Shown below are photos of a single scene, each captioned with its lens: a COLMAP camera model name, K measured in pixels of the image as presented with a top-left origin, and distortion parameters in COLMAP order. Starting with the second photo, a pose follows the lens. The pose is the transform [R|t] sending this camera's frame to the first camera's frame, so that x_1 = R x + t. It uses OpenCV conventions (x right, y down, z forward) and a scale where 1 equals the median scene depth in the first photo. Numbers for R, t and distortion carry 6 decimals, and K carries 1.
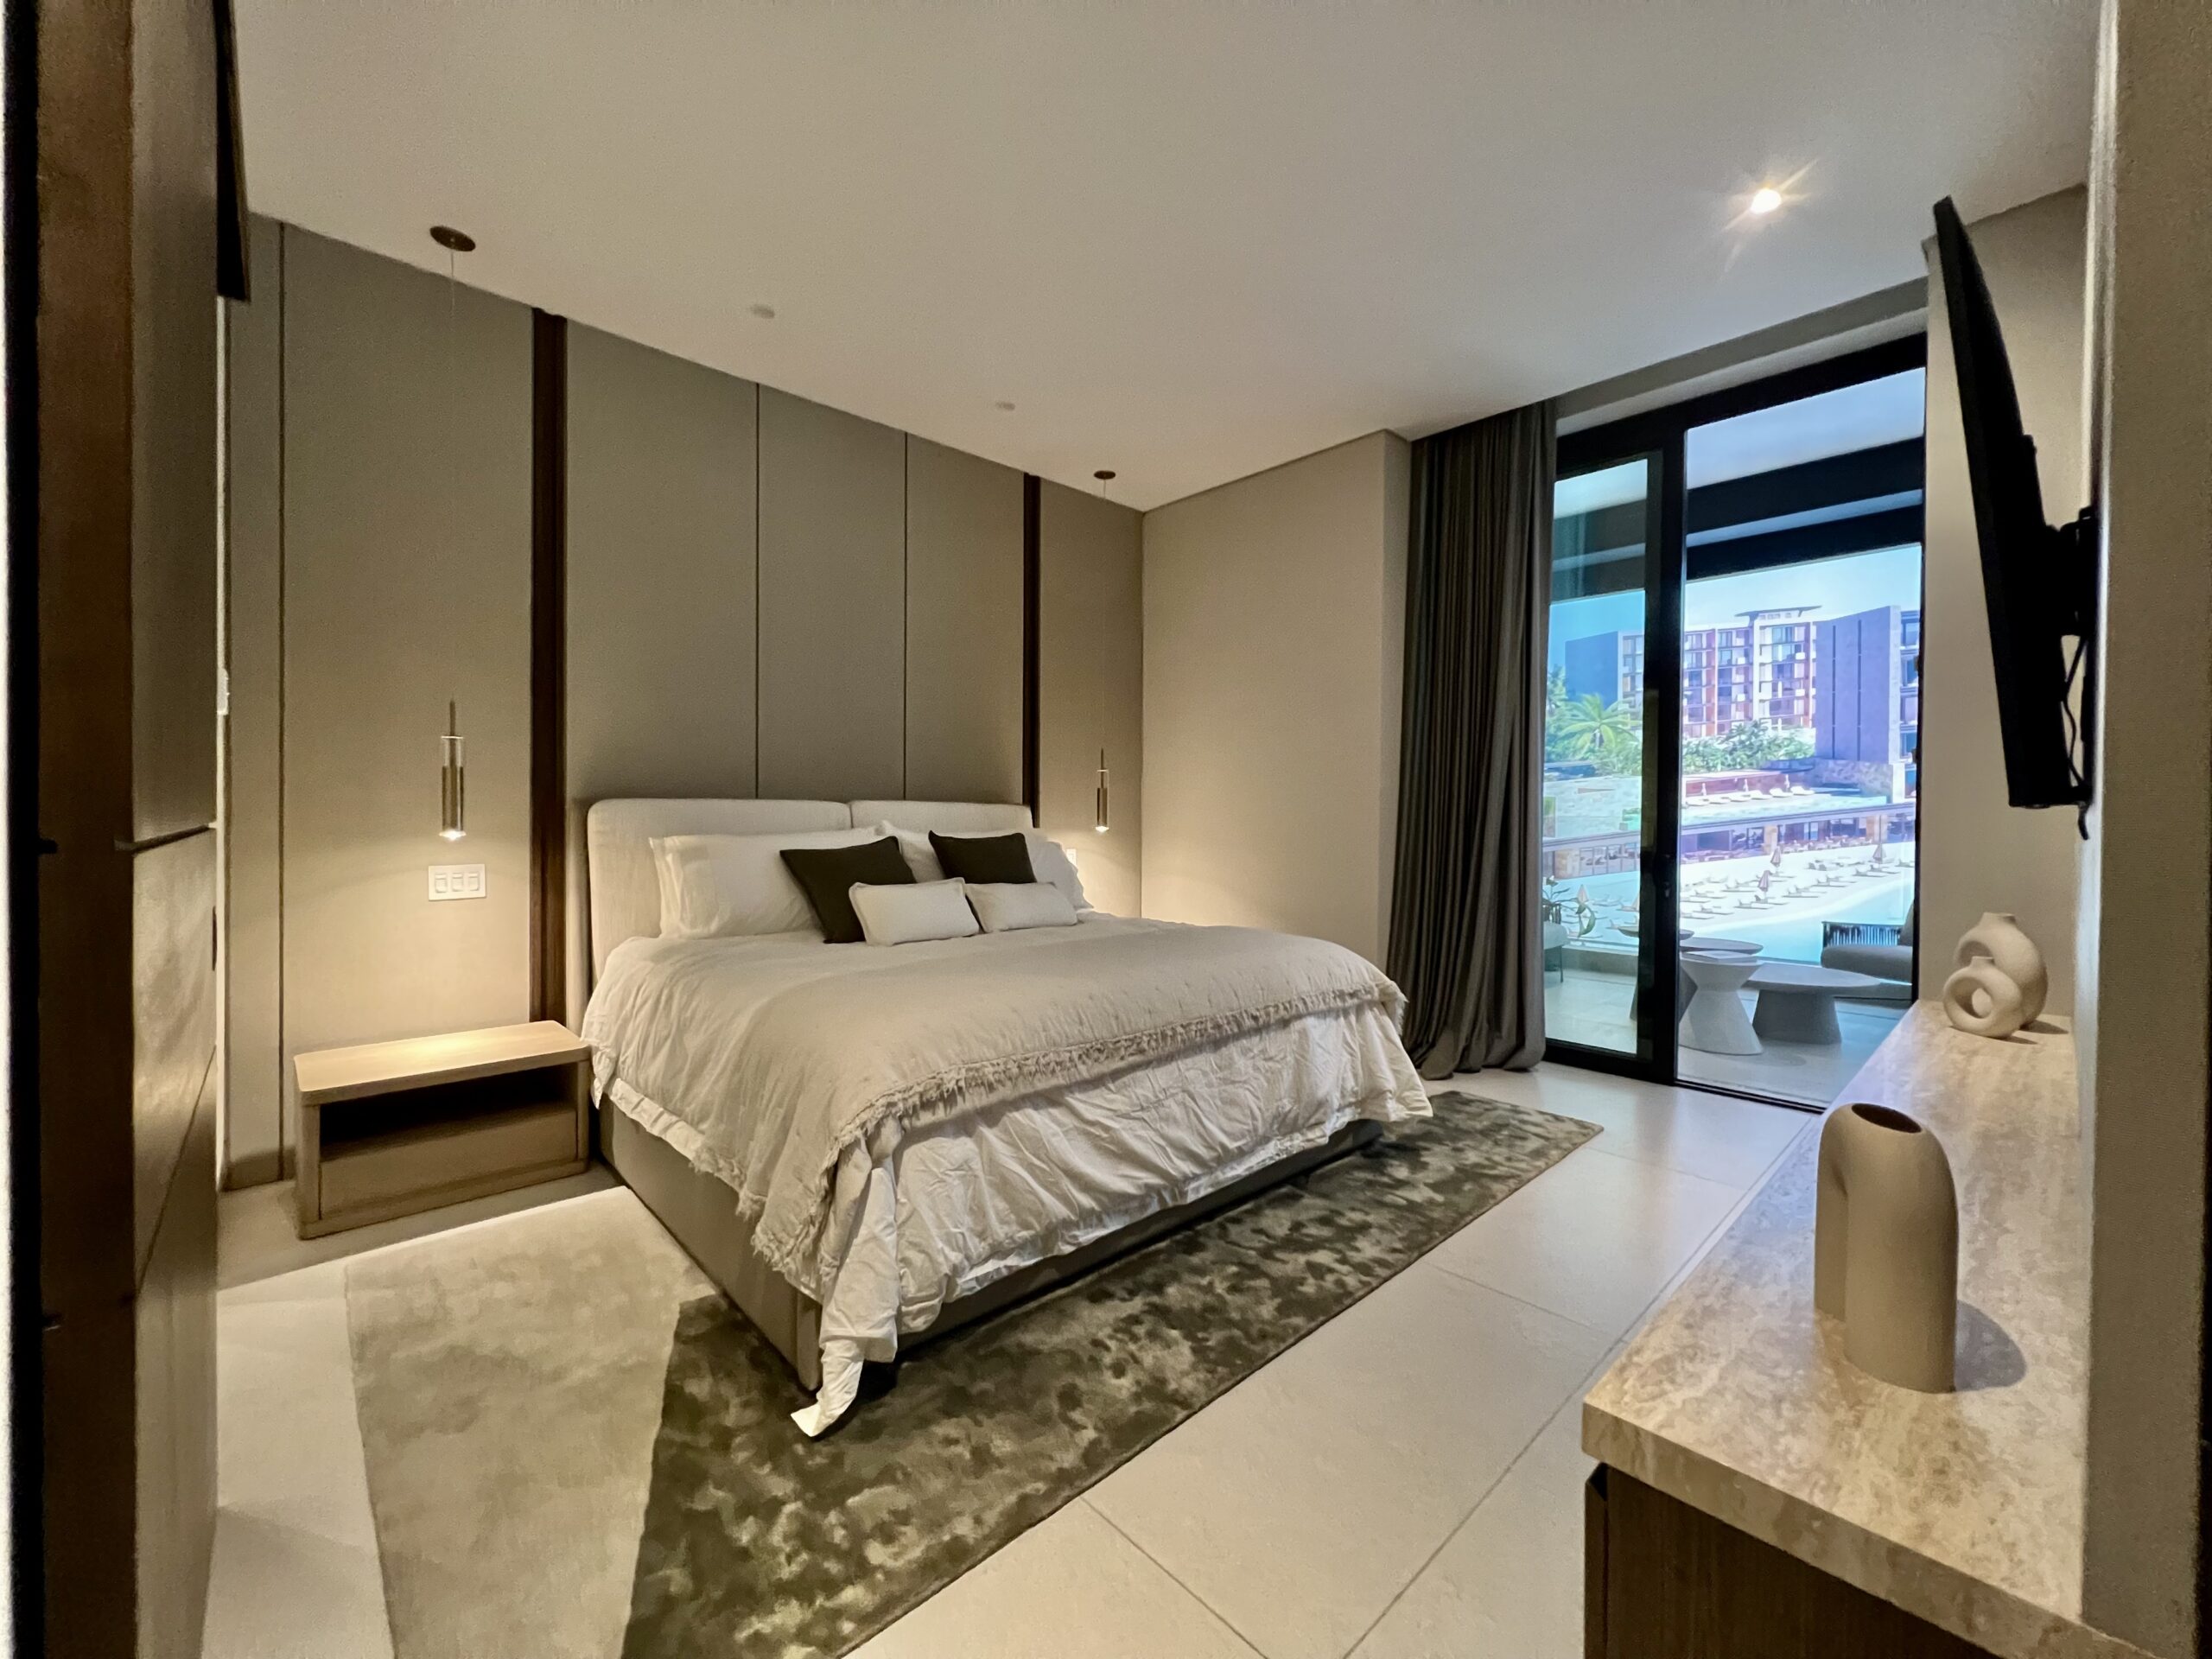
lens RADIAL K [[904.0, 0, 1093.6], [0, 904.0, 833.4], [0, 0, 1]] dist [-0.001202, 0.000635]
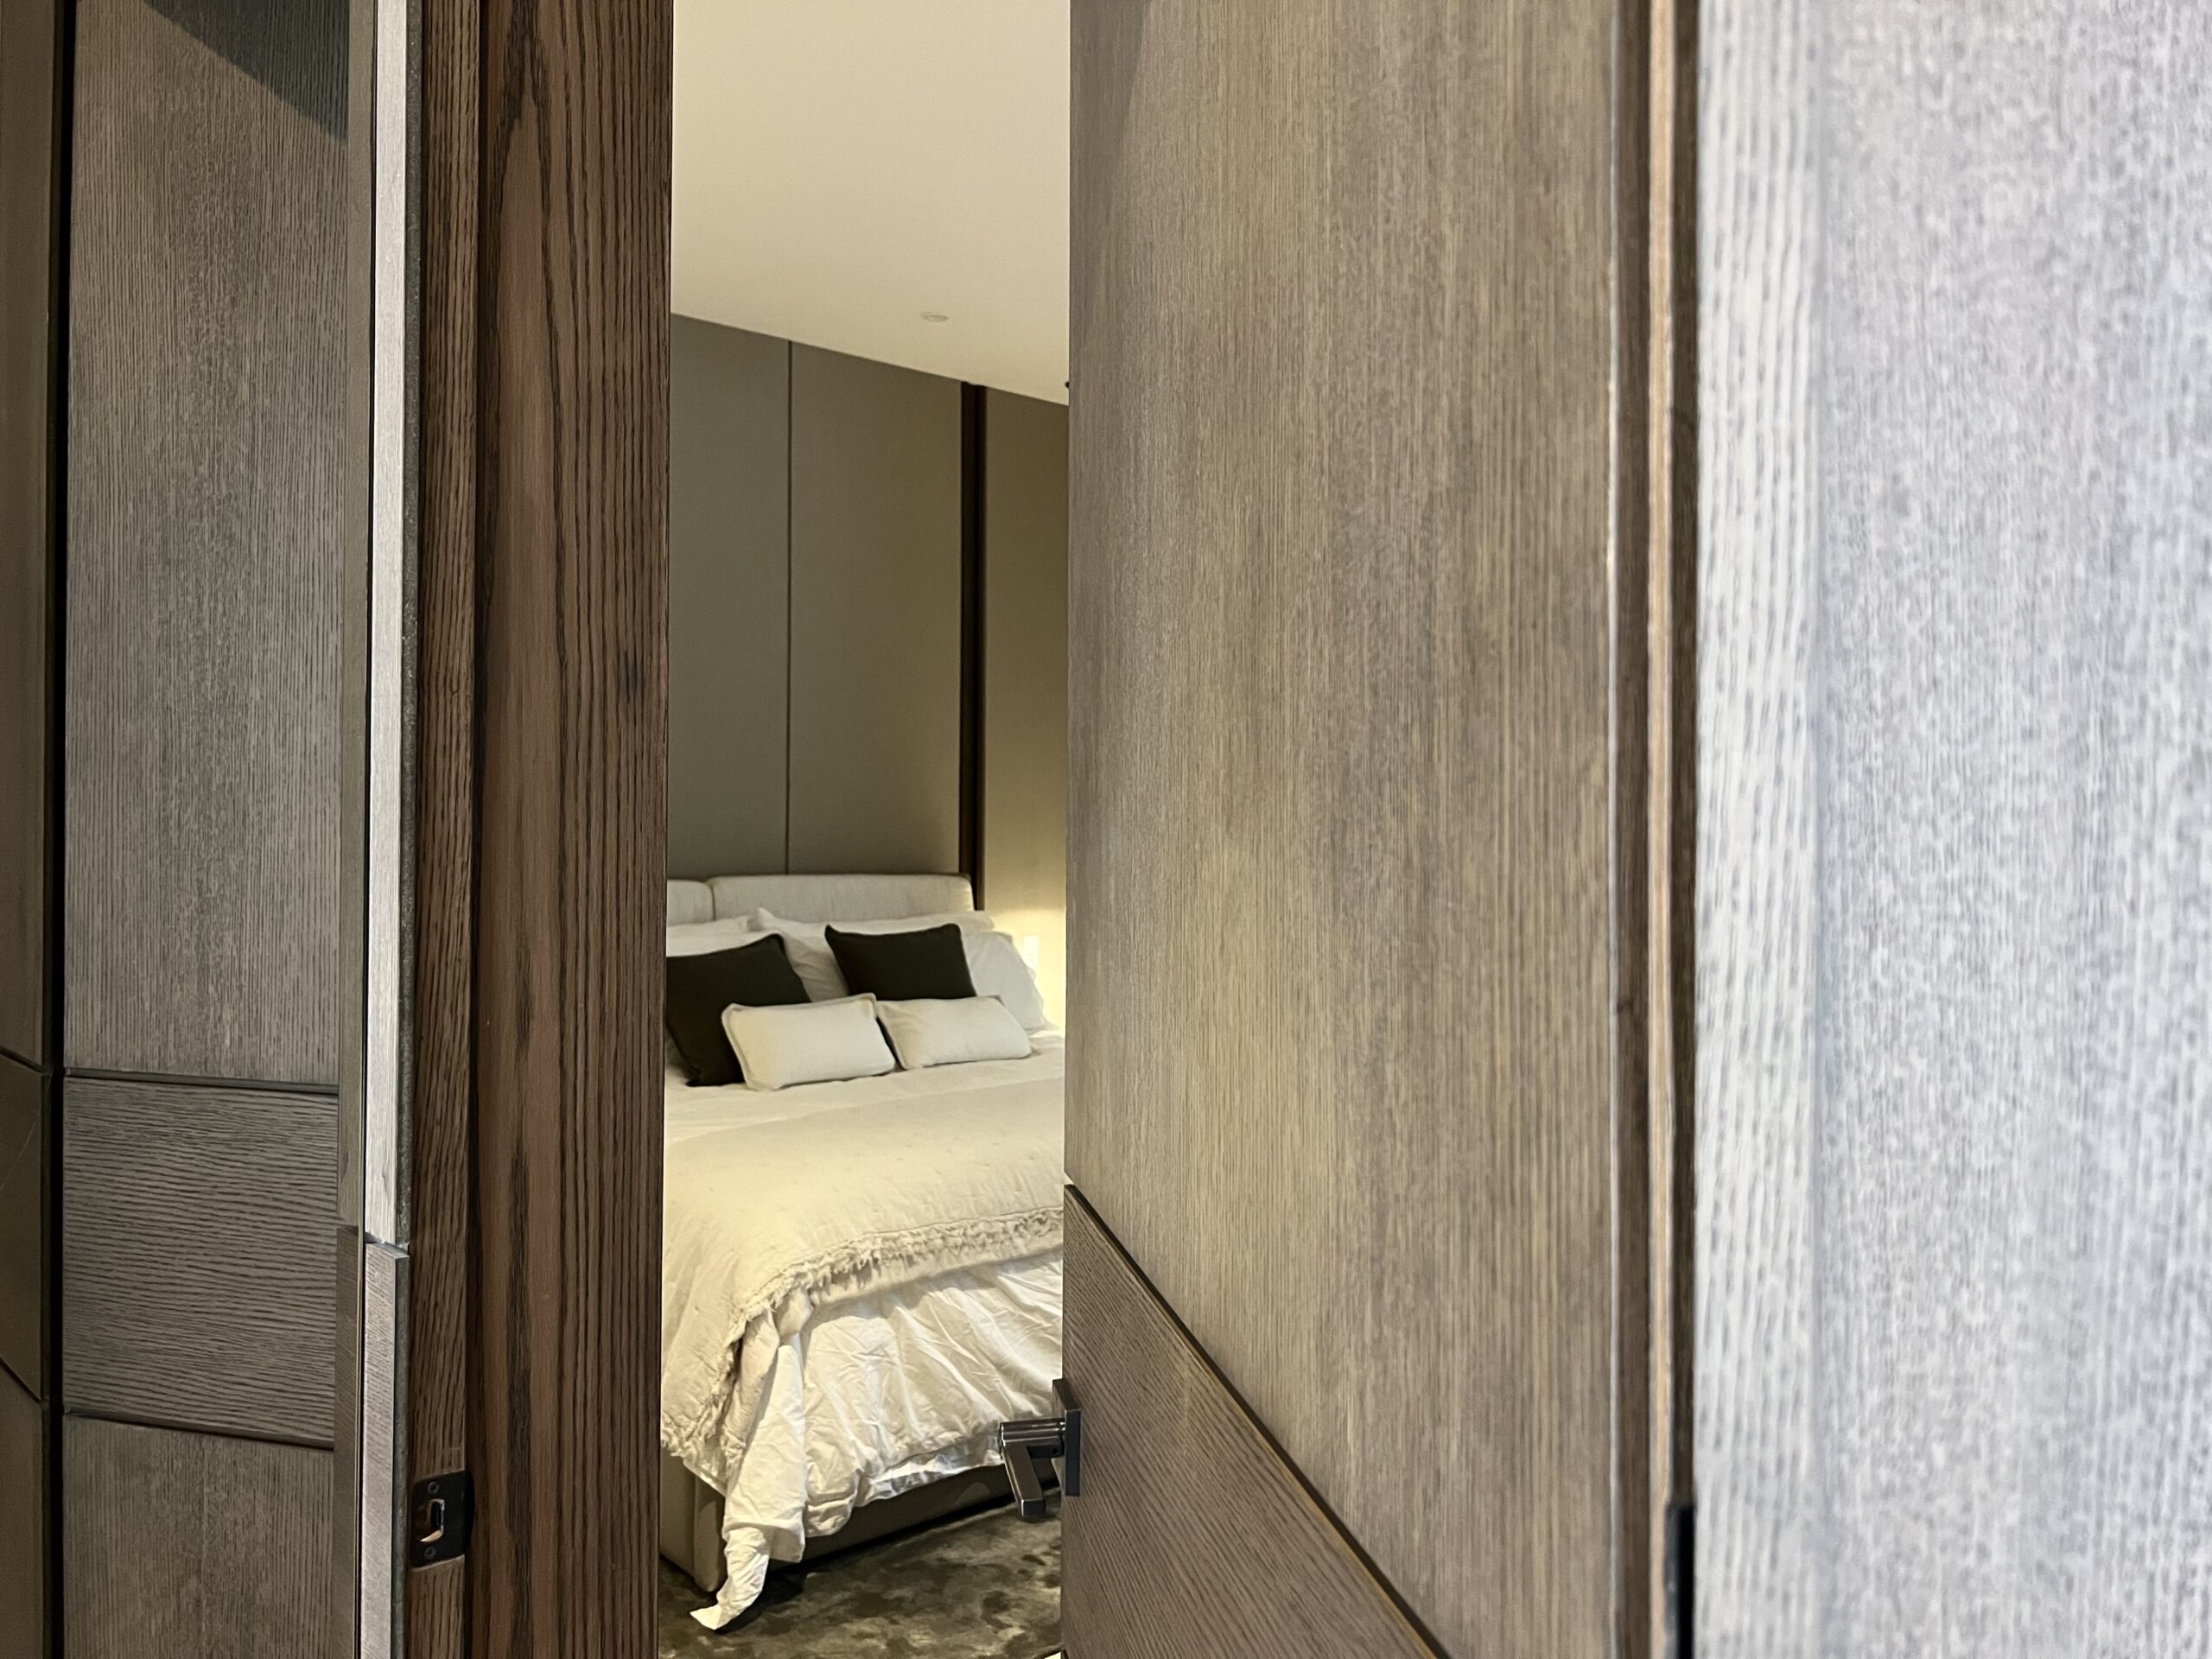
lens RADIAL K [[1678.7, 0, 1098.5], [0, 1678.7, 817.6], [0, 0, 1]] dist [0.035757, -0.029123]
pose [[0.999996, 0.001085, -0.002515, 0.072465], [-0.001142, 0.999735, -0.023006, -0.110329], [0.002489, 0.023009, 0.999732, -0.638620]]
